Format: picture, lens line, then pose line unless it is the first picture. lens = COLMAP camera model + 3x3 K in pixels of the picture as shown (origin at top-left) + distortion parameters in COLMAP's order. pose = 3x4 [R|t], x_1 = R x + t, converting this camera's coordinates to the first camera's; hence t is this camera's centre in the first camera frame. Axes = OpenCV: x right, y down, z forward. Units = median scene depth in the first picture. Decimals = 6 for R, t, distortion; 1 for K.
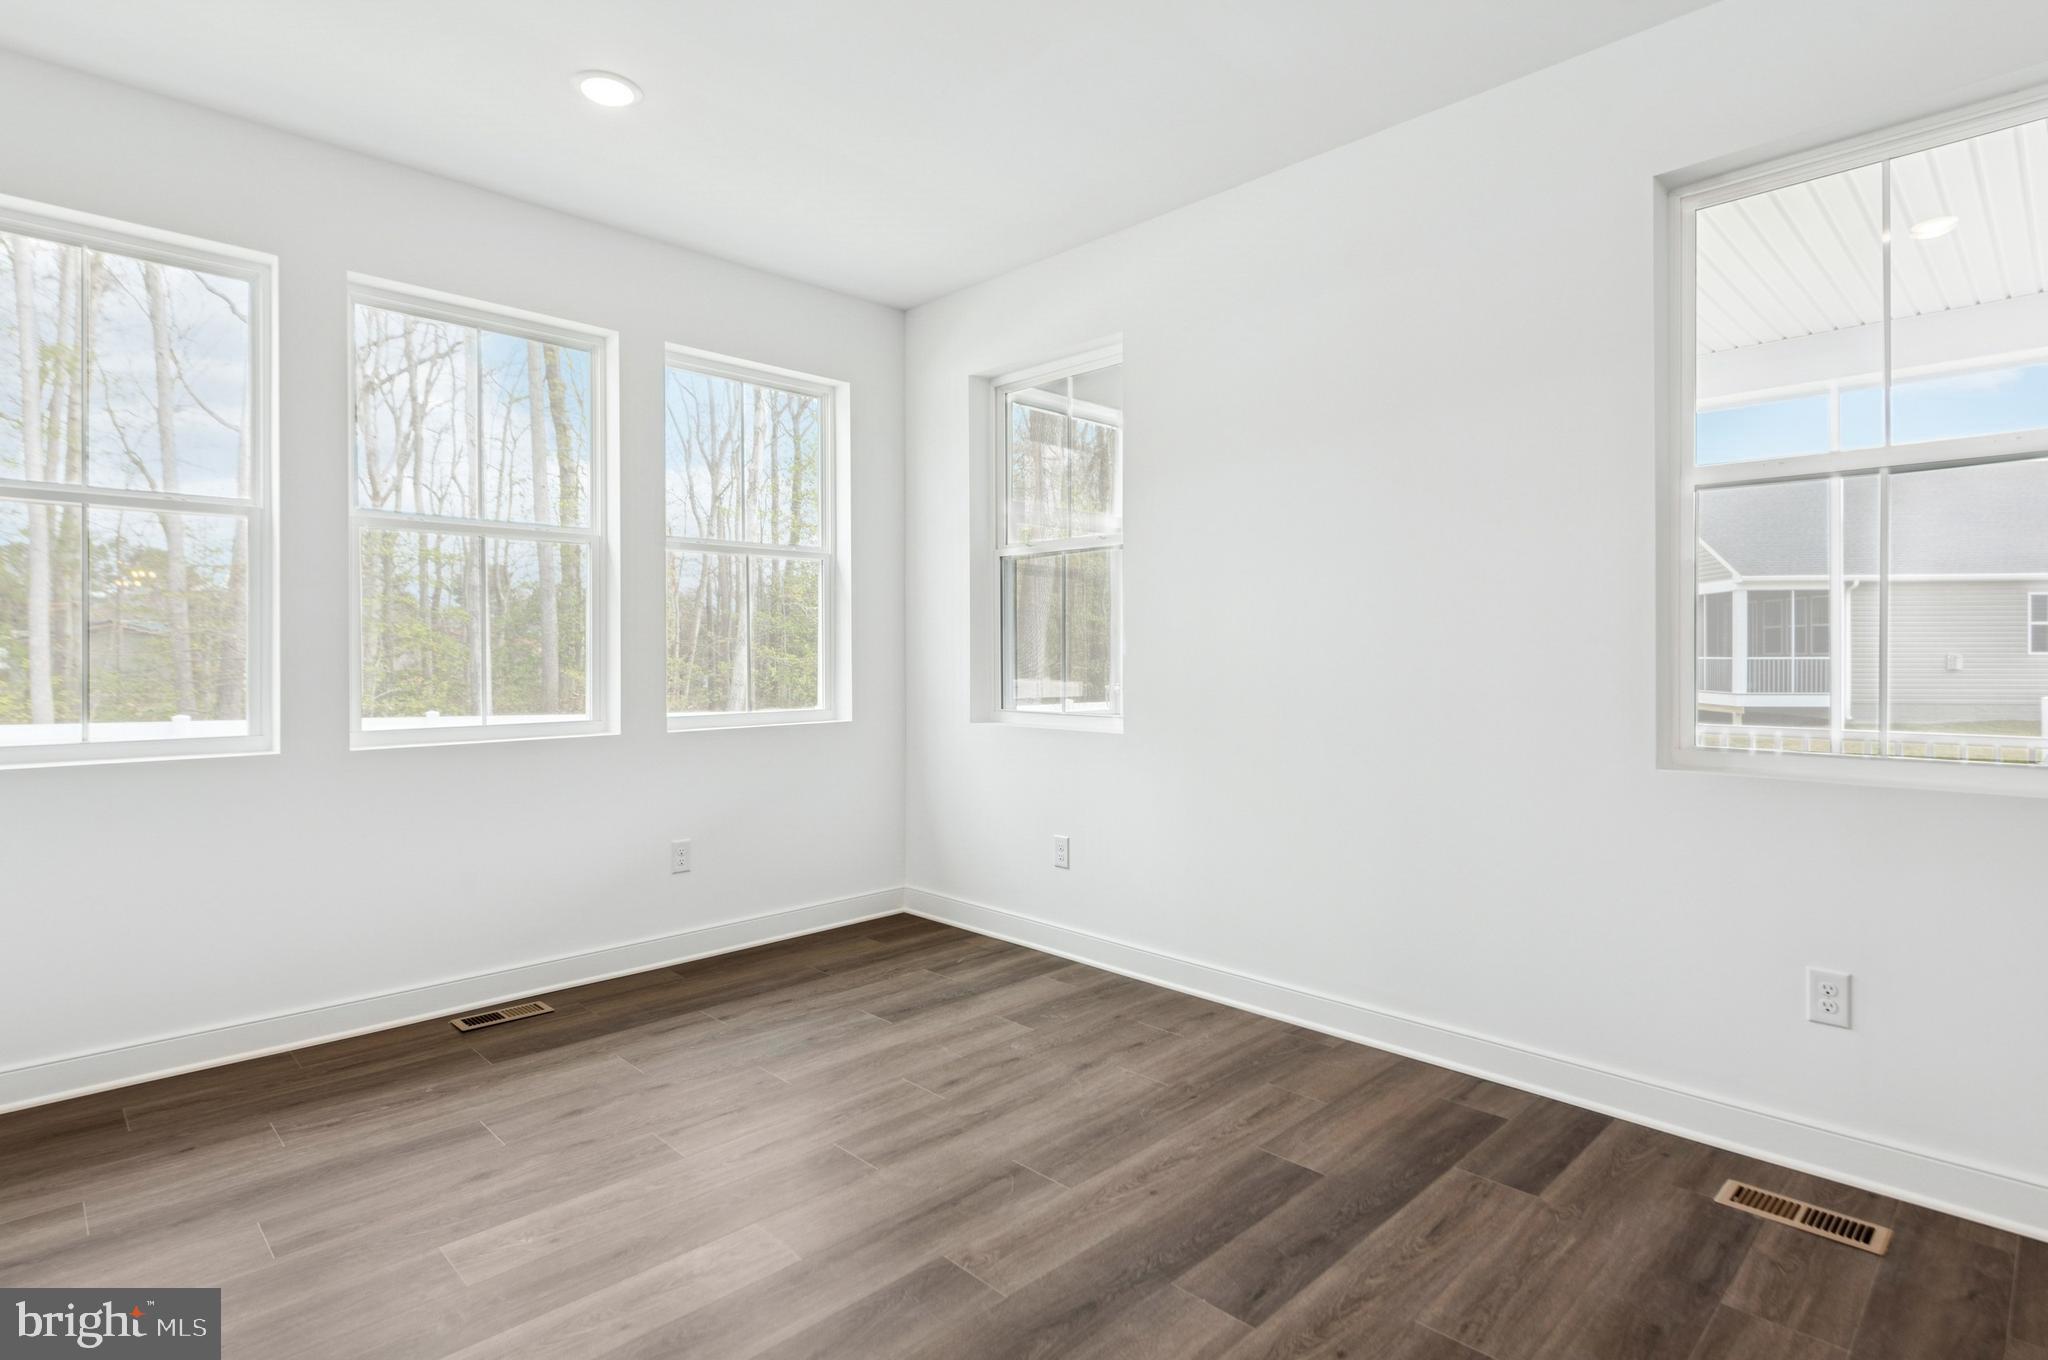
lens RADIAL K [[1036.8, 0, 1032.8], [0, 1036.8, 670.4], [0, 0, 1]] dist [0.020337, -0.007019]
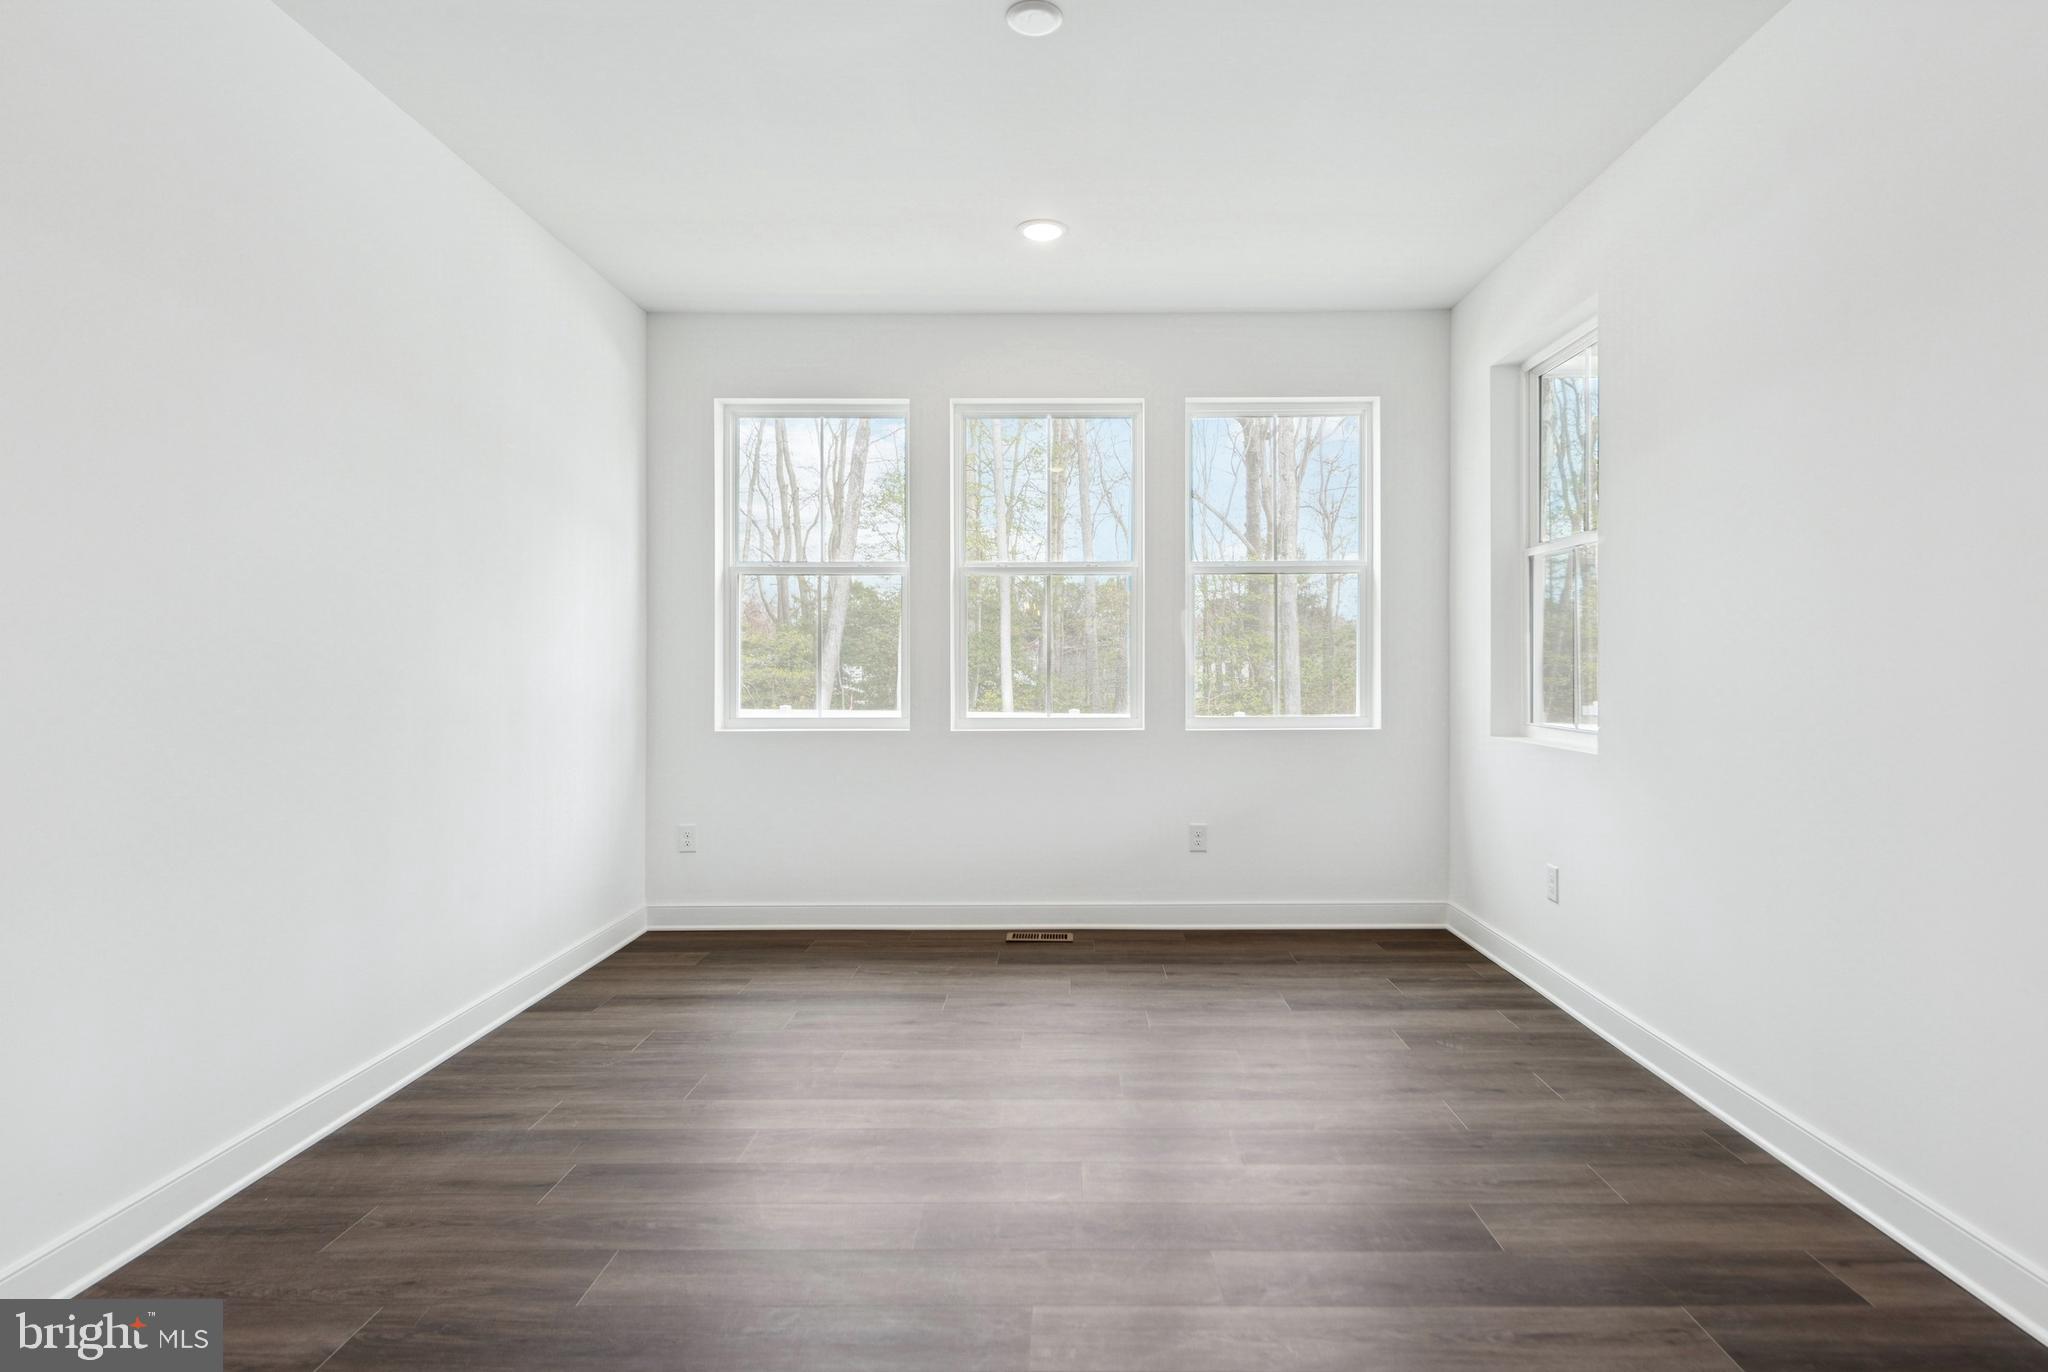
lens RADIAL K [[1036.8, 0, 1042.4], [0, 1036.8, 686.8], [0, 0, 1]] dist [0.020337, -0.007019]
pose [[0.721763, 0.015435, -0.691968, 0.397596], [-0.006315, 0.999857, 0.015716, -0.009109], [0.692112, -0.006973, 0.721757, 0.048914]]
